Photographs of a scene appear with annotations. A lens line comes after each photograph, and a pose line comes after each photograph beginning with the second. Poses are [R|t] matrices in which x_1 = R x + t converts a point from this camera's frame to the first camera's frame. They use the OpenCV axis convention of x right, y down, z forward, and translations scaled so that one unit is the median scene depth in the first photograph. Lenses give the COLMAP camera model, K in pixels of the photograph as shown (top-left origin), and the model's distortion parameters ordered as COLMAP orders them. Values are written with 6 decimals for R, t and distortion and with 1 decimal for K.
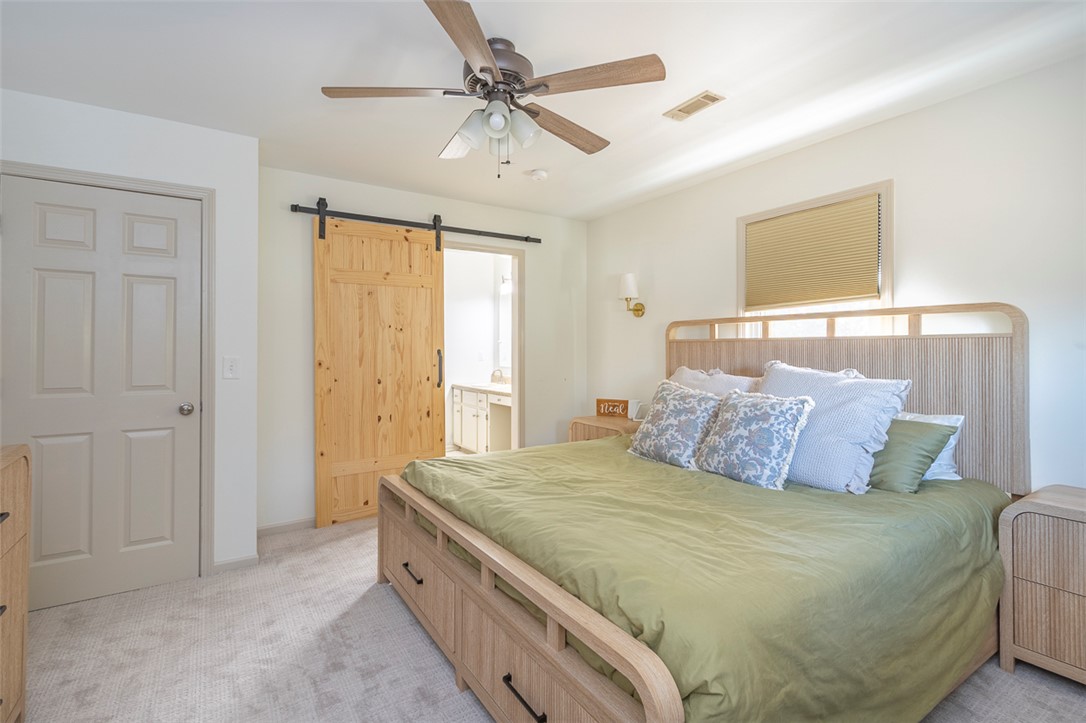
lens RADIAL K [[514.4, 0, 542.8], [0, 514.4, 344.4], [0, 0, 1]] dist [0.000186, -0.000001]
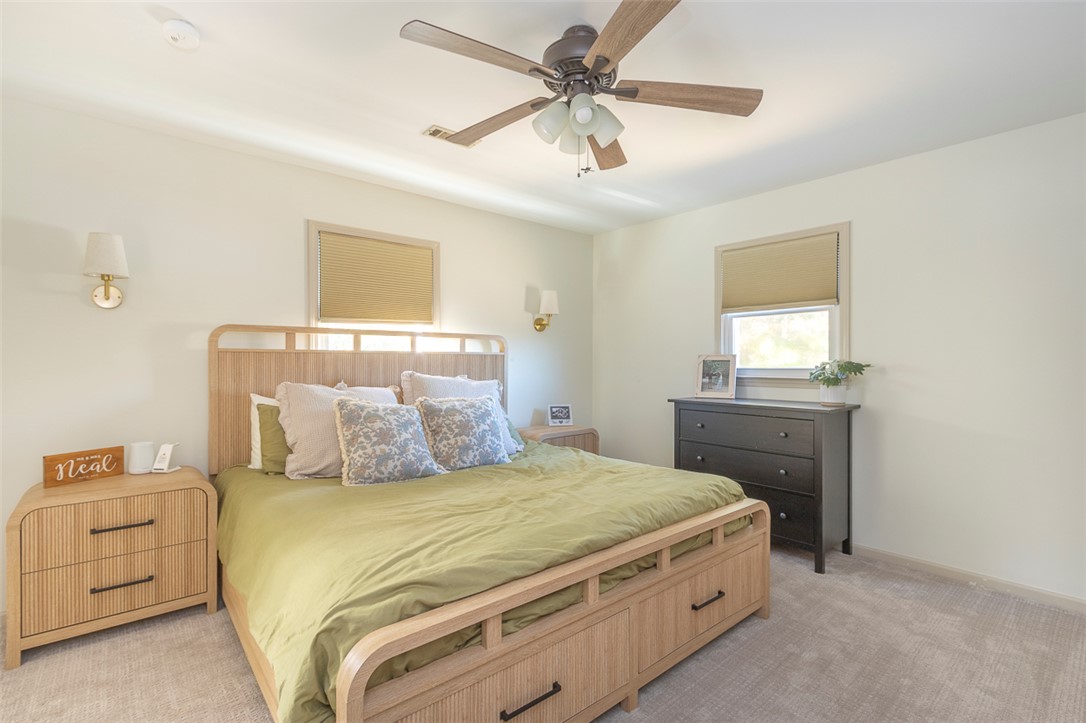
lens RADIAL K [[501.8, 0, 544.8], [0, 501.8, 365.1], [0, 0, 1]] dist [-0.000223, -0.000199]
pose [[-0.138850, -0.006826, 0.990290, -0.638508], [-0.008053, 0.999951, 0.005763, 0.008006], [-0.990281, -0.007175, -0.138898, 0.773386]]
